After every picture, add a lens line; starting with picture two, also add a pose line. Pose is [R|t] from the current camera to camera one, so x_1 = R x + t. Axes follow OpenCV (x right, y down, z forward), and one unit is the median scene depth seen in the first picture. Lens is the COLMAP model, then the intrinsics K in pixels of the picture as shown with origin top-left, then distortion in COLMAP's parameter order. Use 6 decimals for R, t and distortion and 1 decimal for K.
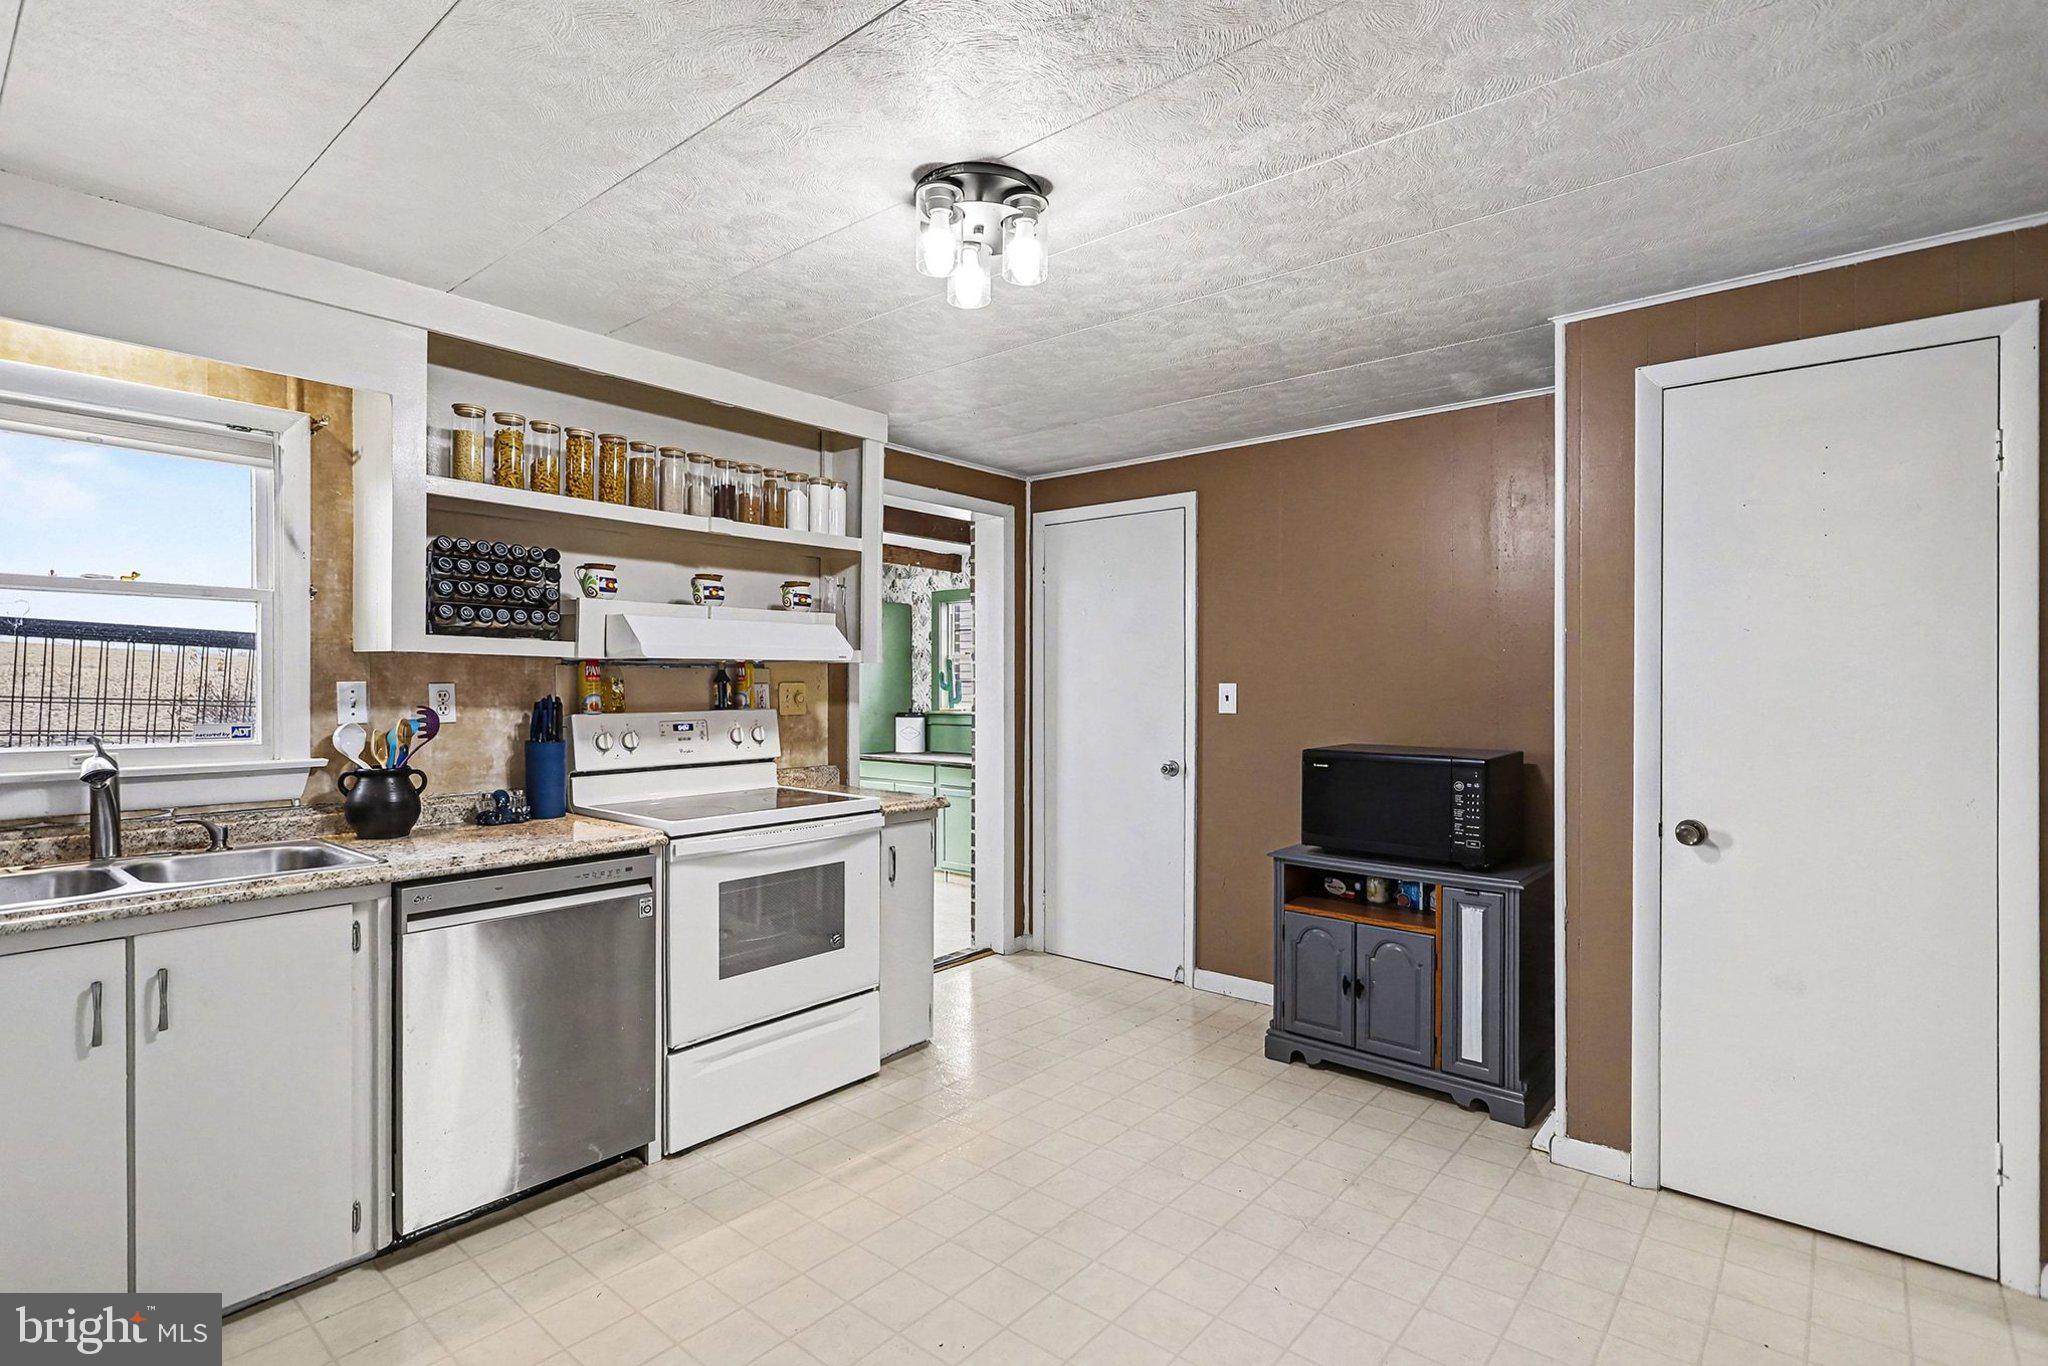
lens RADIAL K [[982.1, 0, 1023.4], [0, 982.1, 681.9], [0, 0, 1]] dist [-0.006229, 0.002438]
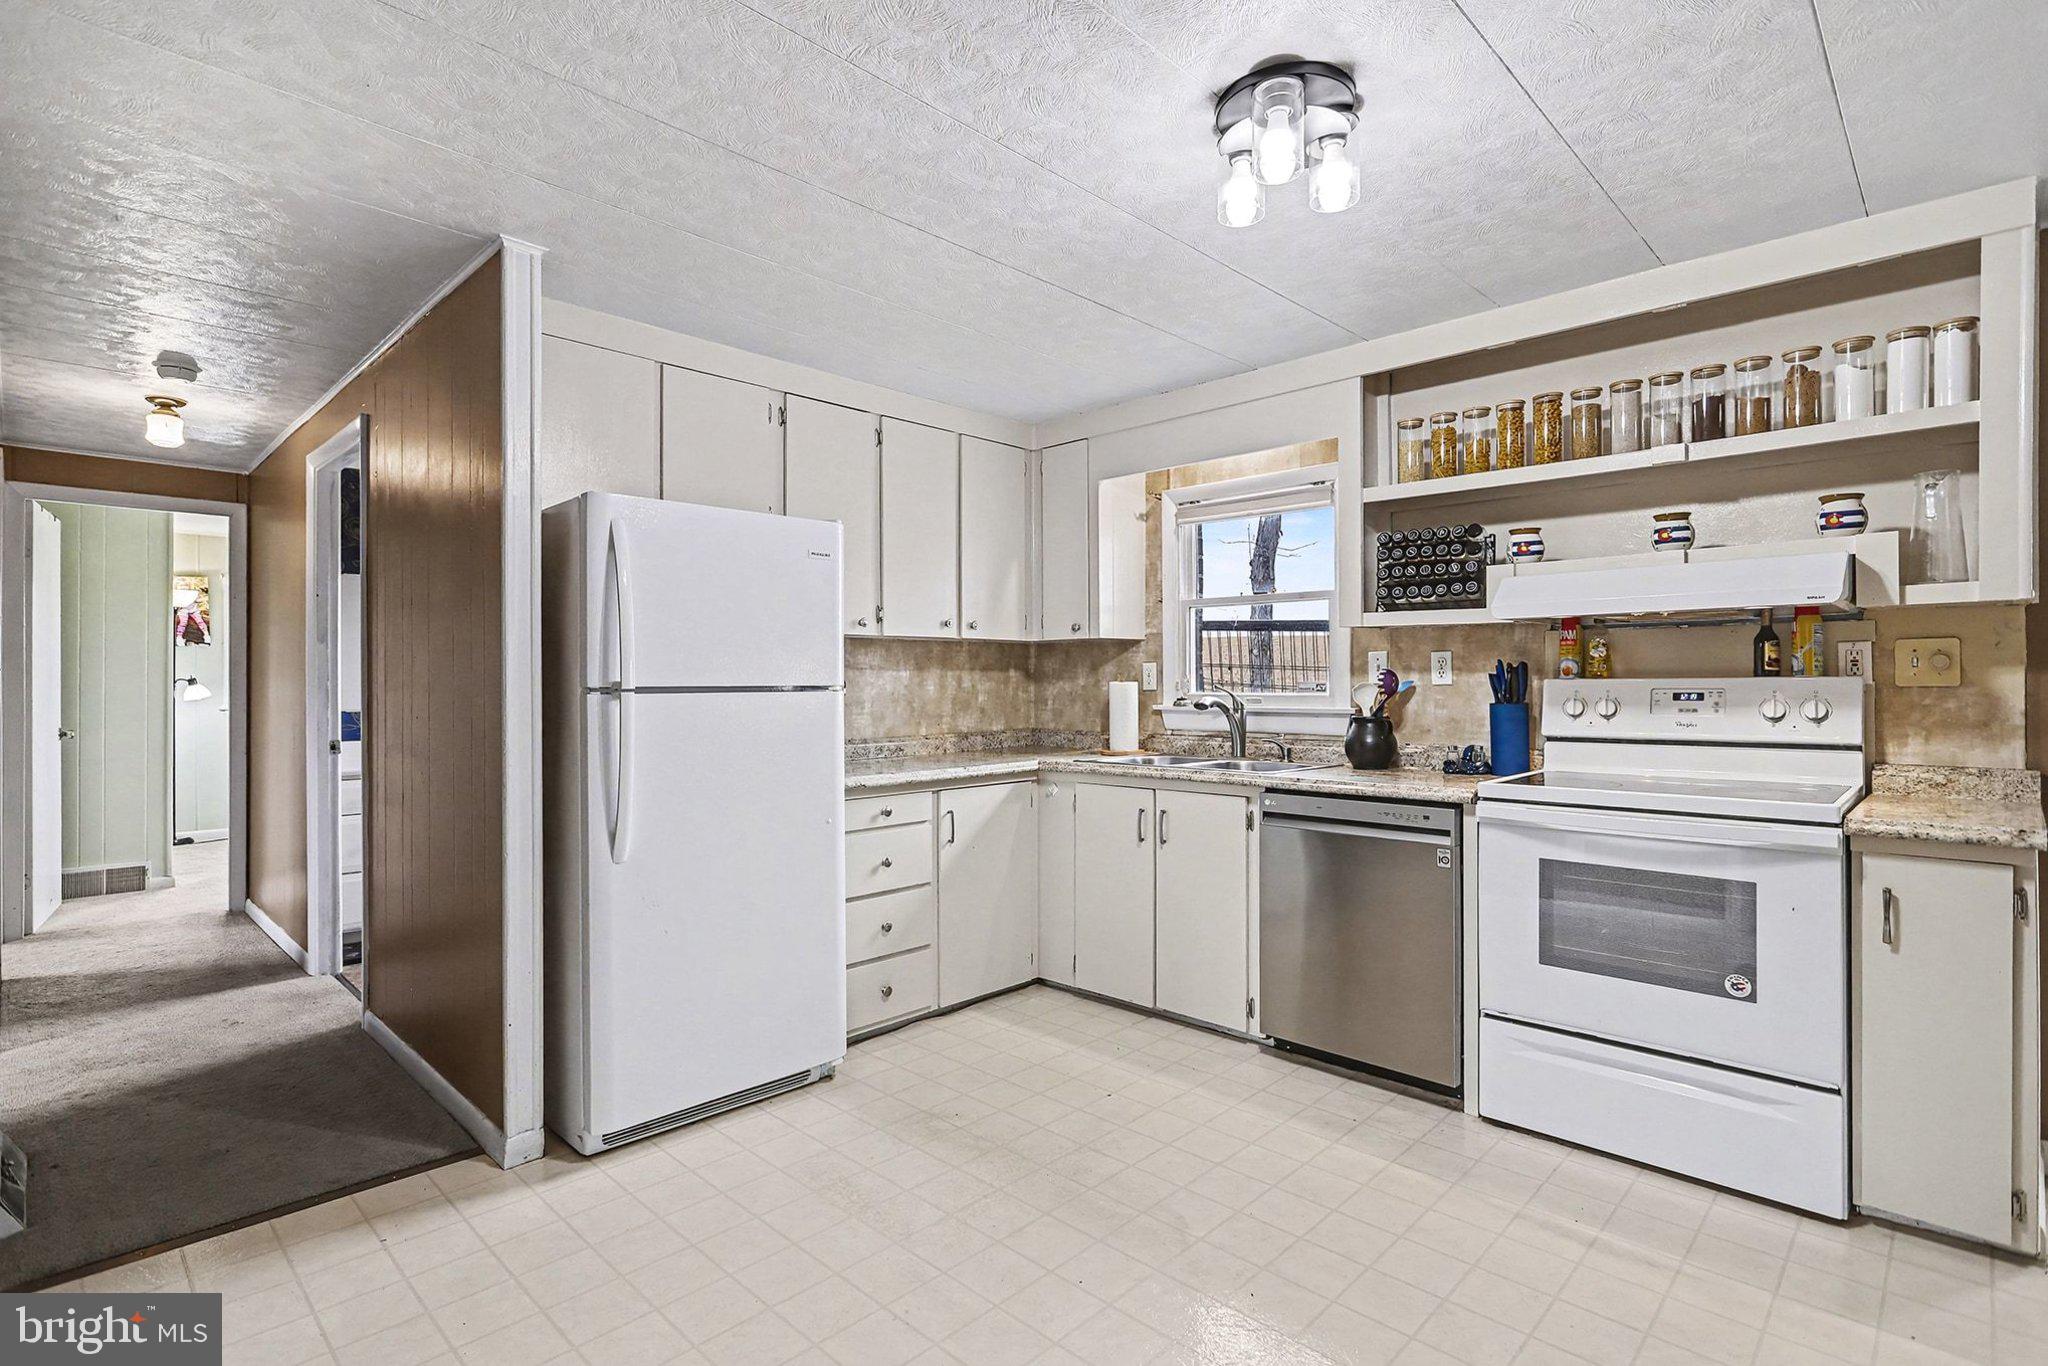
lens RADIAL K [[982.1, 0, 1024.2], [0, 982.1, 684.2], [0, 0, 1]] dist [-0.006229, 0.002438]
pose [[-0.066668, 0.001503, -0.997774, 0.629096], [0.006384, 0.999979, 0.001080, 0.036550], [0.997755, -0.006298, -0.066676, 0.570523]]
